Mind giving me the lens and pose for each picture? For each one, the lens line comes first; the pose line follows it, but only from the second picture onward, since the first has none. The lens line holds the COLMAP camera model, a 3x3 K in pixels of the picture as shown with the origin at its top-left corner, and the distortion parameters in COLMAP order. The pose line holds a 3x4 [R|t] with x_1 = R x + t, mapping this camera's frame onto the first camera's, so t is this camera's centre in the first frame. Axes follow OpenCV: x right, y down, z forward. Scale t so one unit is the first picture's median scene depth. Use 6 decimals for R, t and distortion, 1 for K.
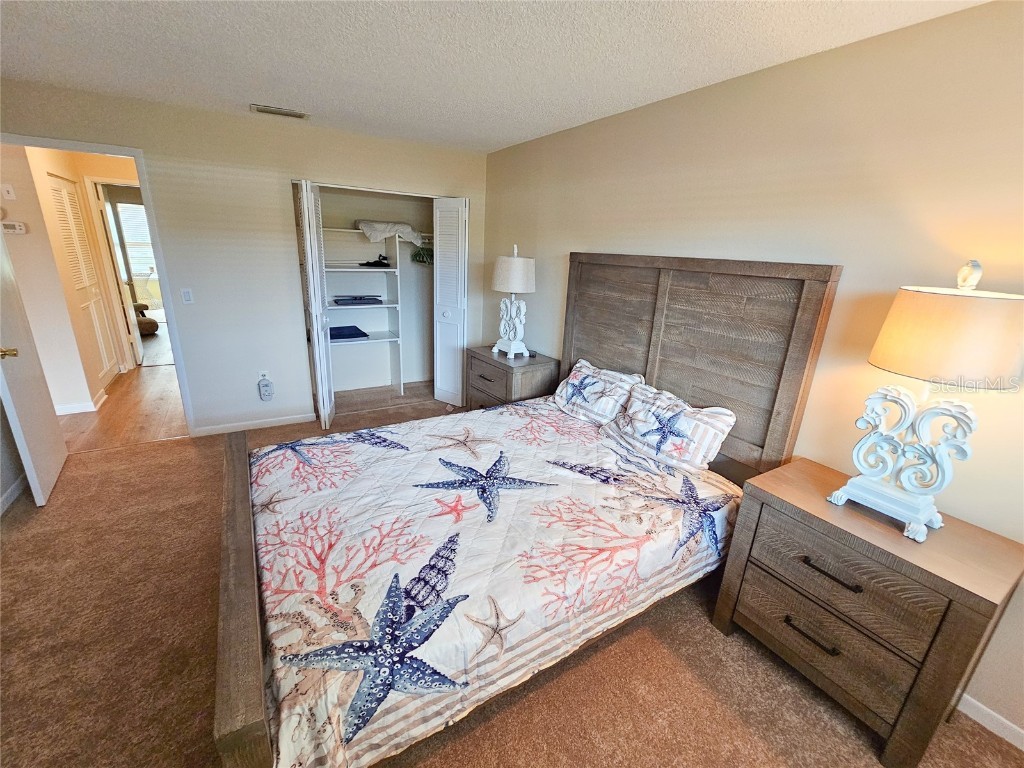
lens RADIAL K [[427.4, 0, 508.7], [0, 427.4, 383.1], [0, 0, 1]] dist [-0.000421, -0.000016]
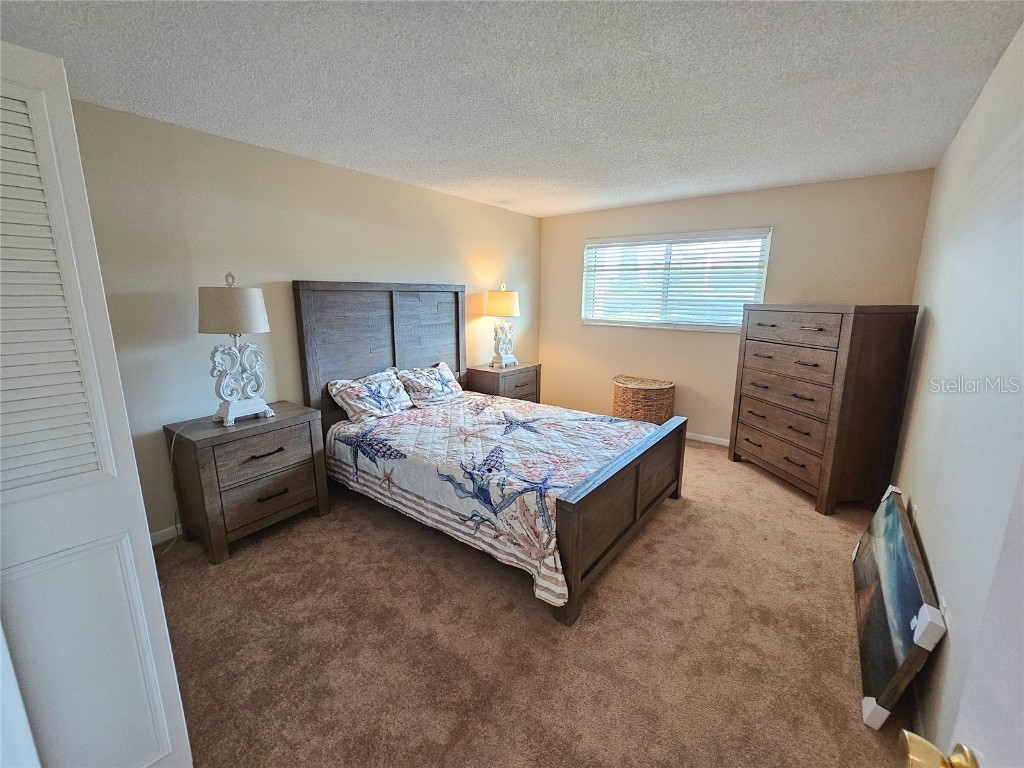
lens RADIAL K [[427.4, 0, 508.7], [0, 427.4, 383.1], [0, 0, 1]] dist [-0.000421, -0.000016]
pose [[-0.361157, -0.227420, 0.904348, -1.249478], [0.263495, 0.905395, 0.332912, -0.382190], [-0.894503, 0.358525, -0.267066, 1.199870]]
